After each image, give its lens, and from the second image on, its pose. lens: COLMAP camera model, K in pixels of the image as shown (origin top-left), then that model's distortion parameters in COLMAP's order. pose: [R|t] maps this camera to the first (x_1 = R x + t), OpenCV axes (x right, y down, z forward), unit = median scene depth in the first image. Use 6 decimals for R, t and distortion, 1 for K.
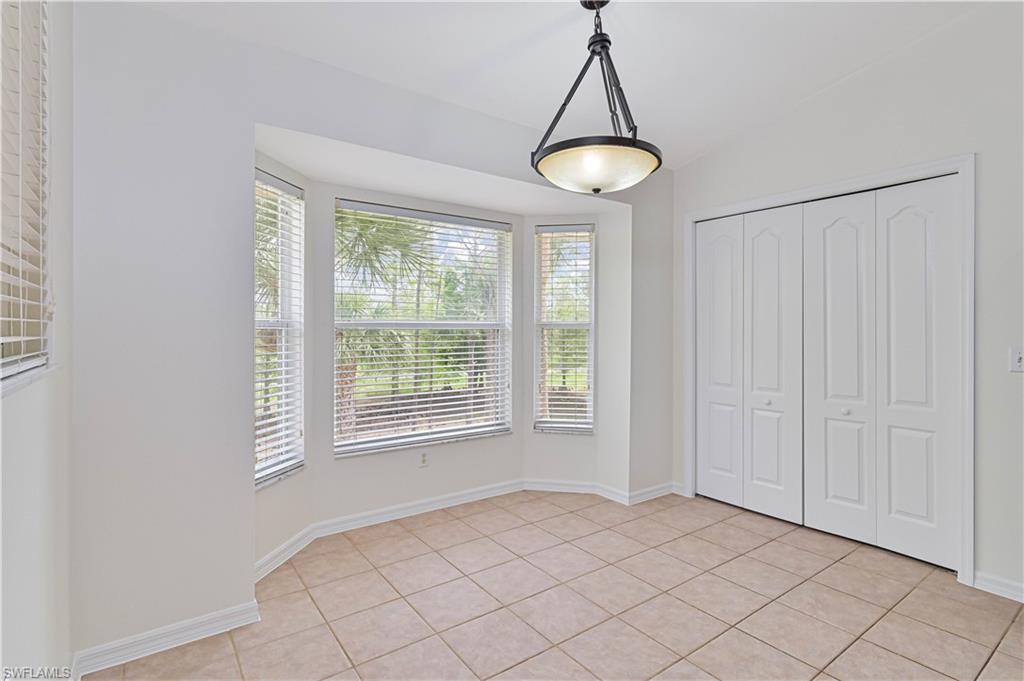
lens RADIAL K [[497.5, 0, 514.7], [0, 497.5, 328.3], [0, 0, 1]] dist [-0.014394, 0.000184]
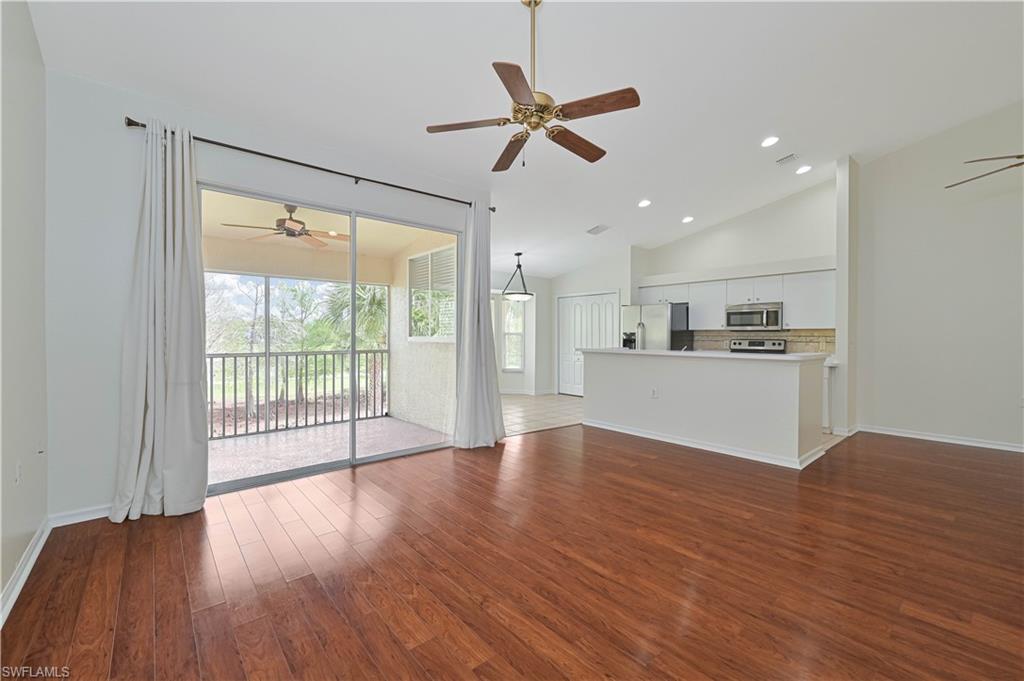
lens RADIAL K [[418.6, 0, 512.0], [0, 418.6, 340.5], [0, 0, 1]] dist [0.000265, -0.000038]
pose [[0.997324, 0.002605, 0.073061, -0.100652], [-0.003049, 0.999978, 0.005961, 0.023962], [-0.073044, -0.006167, 0.997310, -1.755879]]
